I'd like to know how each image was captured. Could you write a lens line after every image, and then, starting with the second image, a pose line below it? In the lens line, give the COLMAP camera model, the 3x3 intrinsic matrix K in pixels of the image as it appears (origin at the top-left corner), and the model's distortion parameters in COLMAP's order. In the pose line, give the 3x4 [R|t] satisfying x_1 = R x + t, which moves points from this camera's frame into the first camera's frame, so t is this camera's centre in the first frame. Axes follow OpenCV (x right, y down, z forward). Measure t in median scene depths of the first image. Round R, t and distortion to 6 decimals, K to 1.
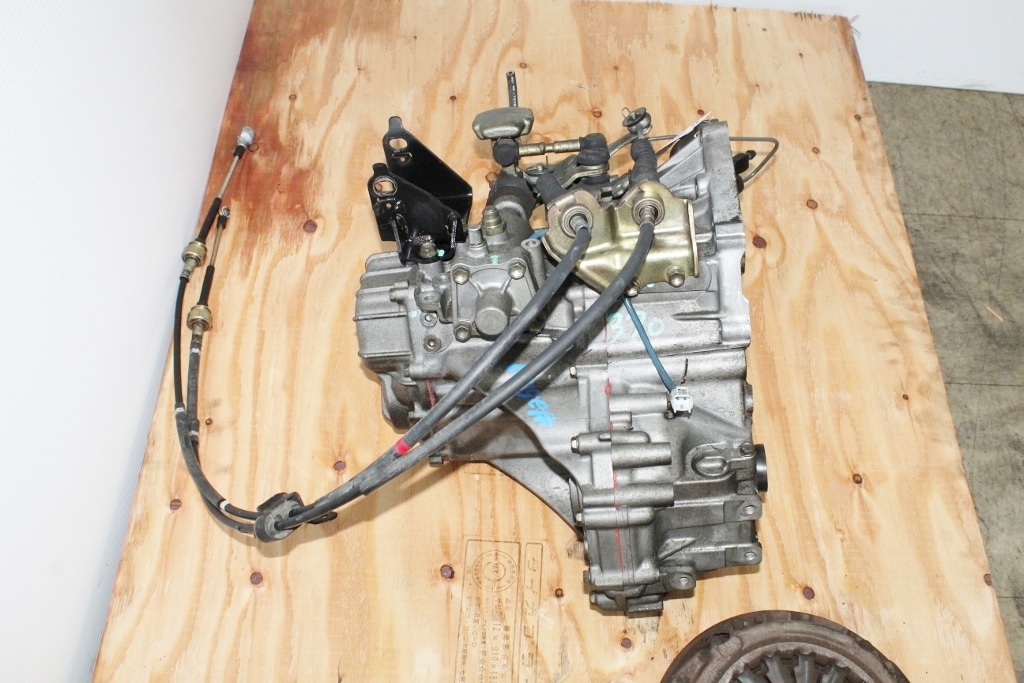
lens RADIAL K [[1074.5, 0, 514.9], [0, 1074.5, 362.5], [0, 0, 1]] dist [-0.088793, 0.000000]
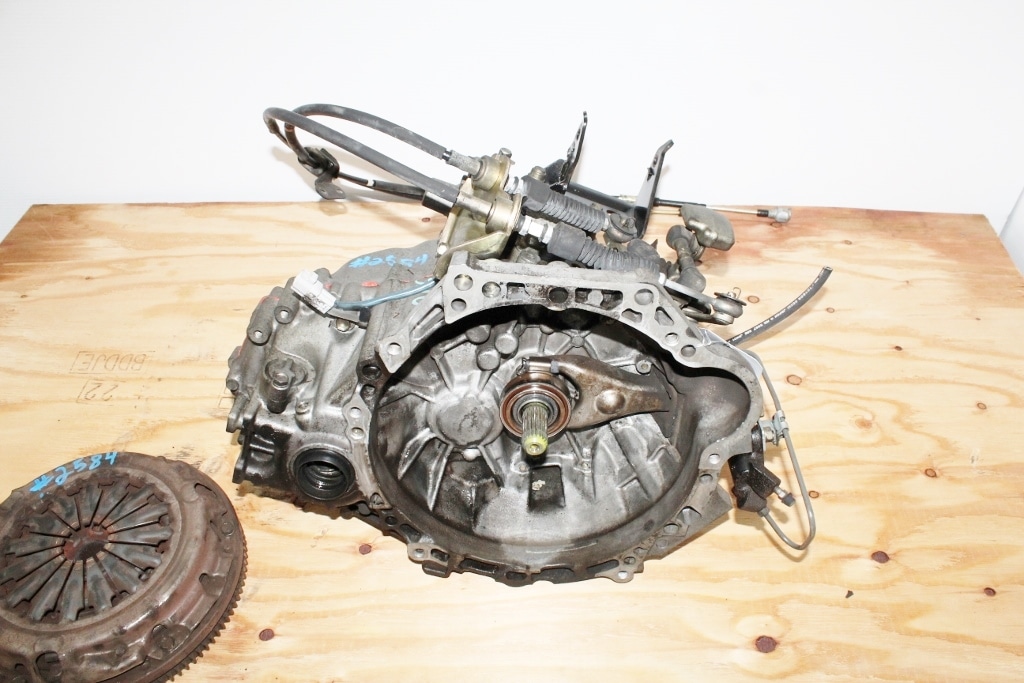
lens RADIAL K [[844.1, 0, 516.0], [0, 844.1, 345.2], [0, 0, 1]] dist [-0.157167, 0.127113]
pose [[-0.017528, 0.664755, -0.746855, 0.629968], [-0.828755, 0.408213, 0.382789, -0.329016], [0.559337, 0.625669, 0.543764, 0.579036]]
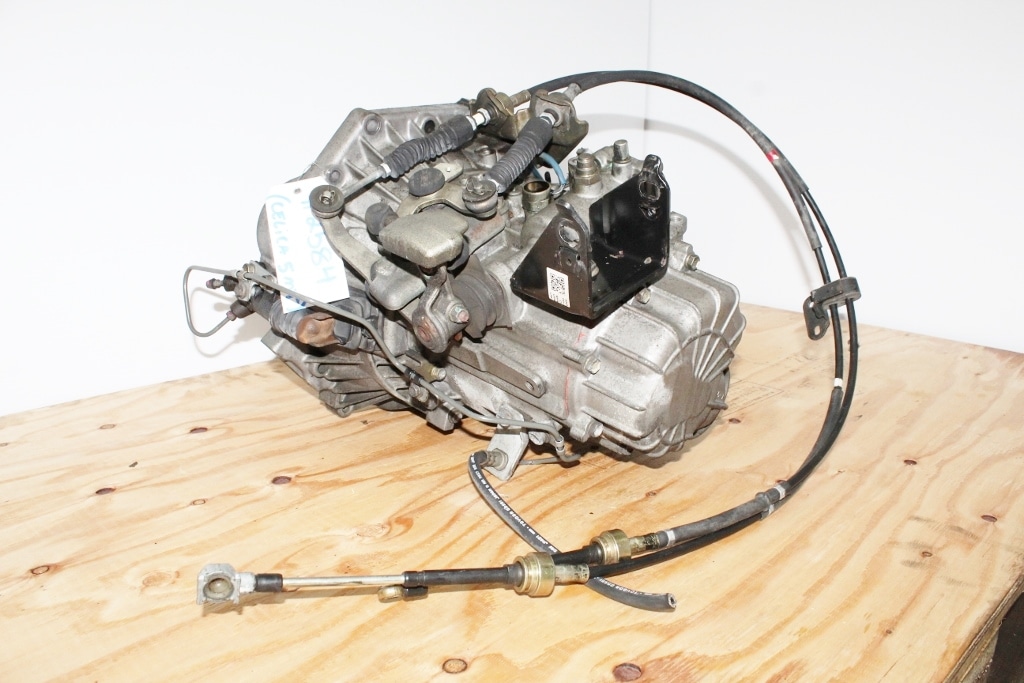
lens RADIAL K [[844.1, 0, 522.2], [0, 844.1, 339.4], [0, 0, 1]] dist [-0.157167, 0.127113]
pose [[-0.725222, -0.215956, 0.653770, -0.443741], [0.551795, 0.385609, 0.739478, -0.585332], [-0.411795, 0.897033, -0.160489, 1.146979]]
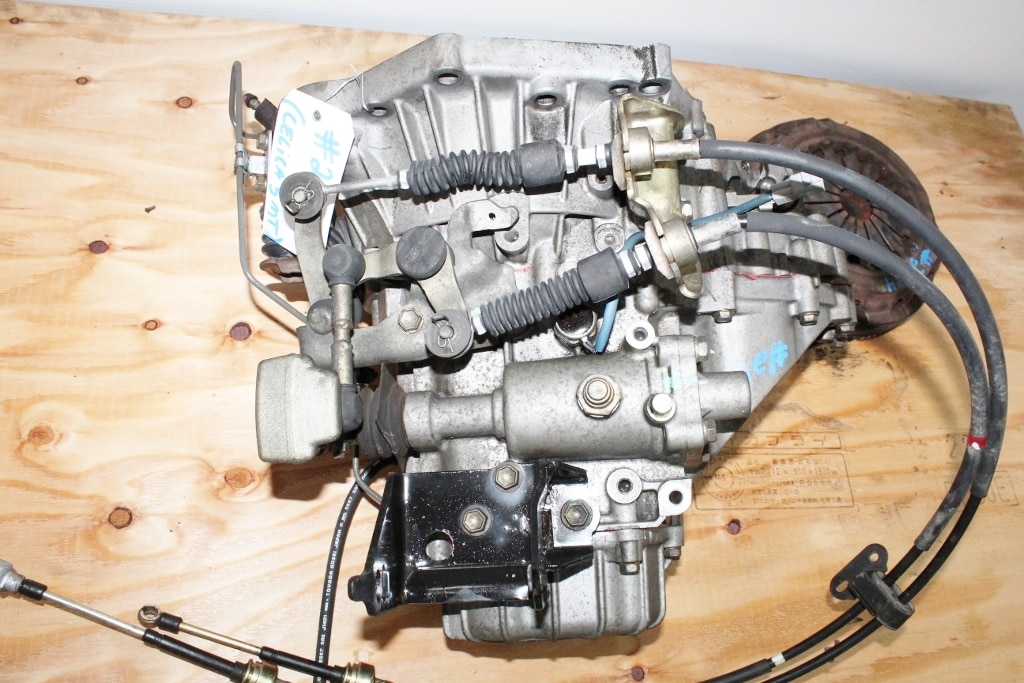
lens RADIAL K [[844.1, 0, 527.4], [0, 844.1, 340.3], [0, 0, 1]] dist [-0.157167, 0.127113]
pose [[-0.104316, -0.930978, 0.349853, -0.145496], [0.663311, 0.196980, 0.721954, -0.476344], [-0.741037, 0.307373, 0.596980, 0.648535]]
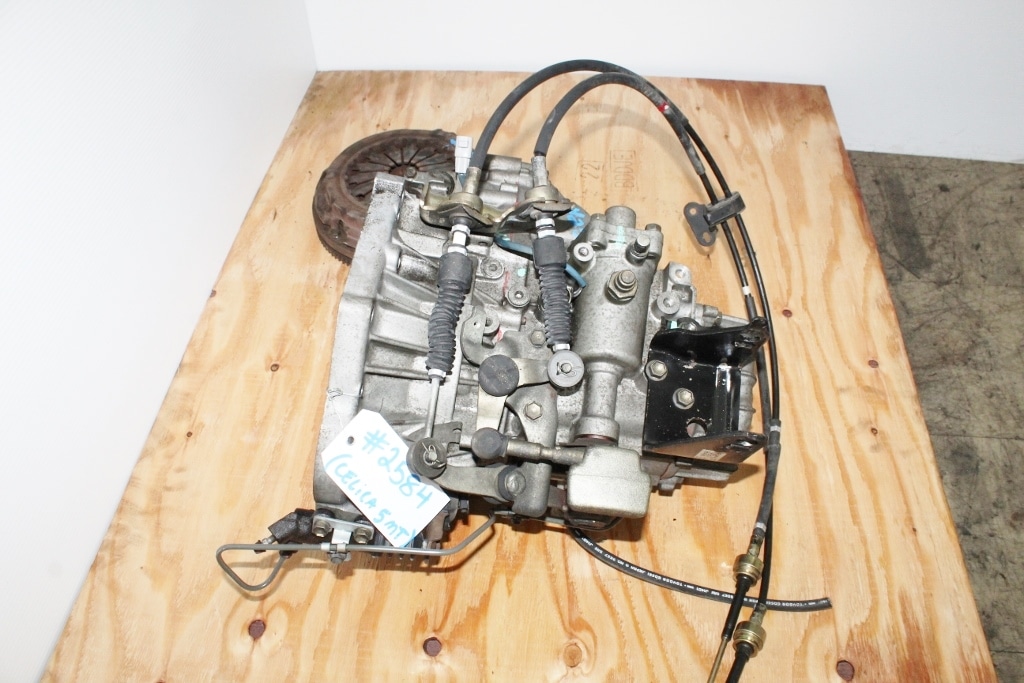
lens RADIAL K [[844.1, 0, 520.2], [0, 844.1, 339.4], [0, 0, 1]] dist [-0.157167, 0.127113]
pose [[-0.997511, -0.061330, 0.034783, 0.037754], [0.049340, -0.254785, 0.965738, -0.764821], [-0.050366, 0.965051, 0.257177, 0.777615]]
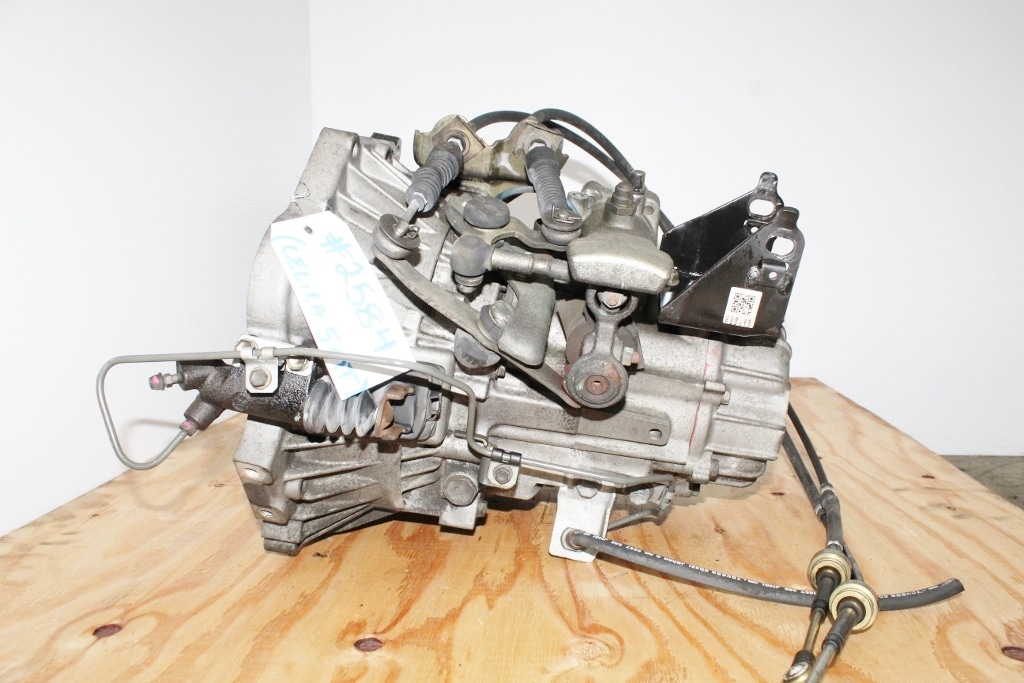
lens RADIAL K [[844.1, 0, 517.1], [0, 844.1, 347.2], [0, 0, 1]] dist [-0.157167, 0.127113]
pose [[-0.997184, -0.033338, 0.067172, 0.014257], [0.045782, 0.438786, 0.897425, -0.627314], [-0.059393, 0.897973, -0.436024, 1.269951]]
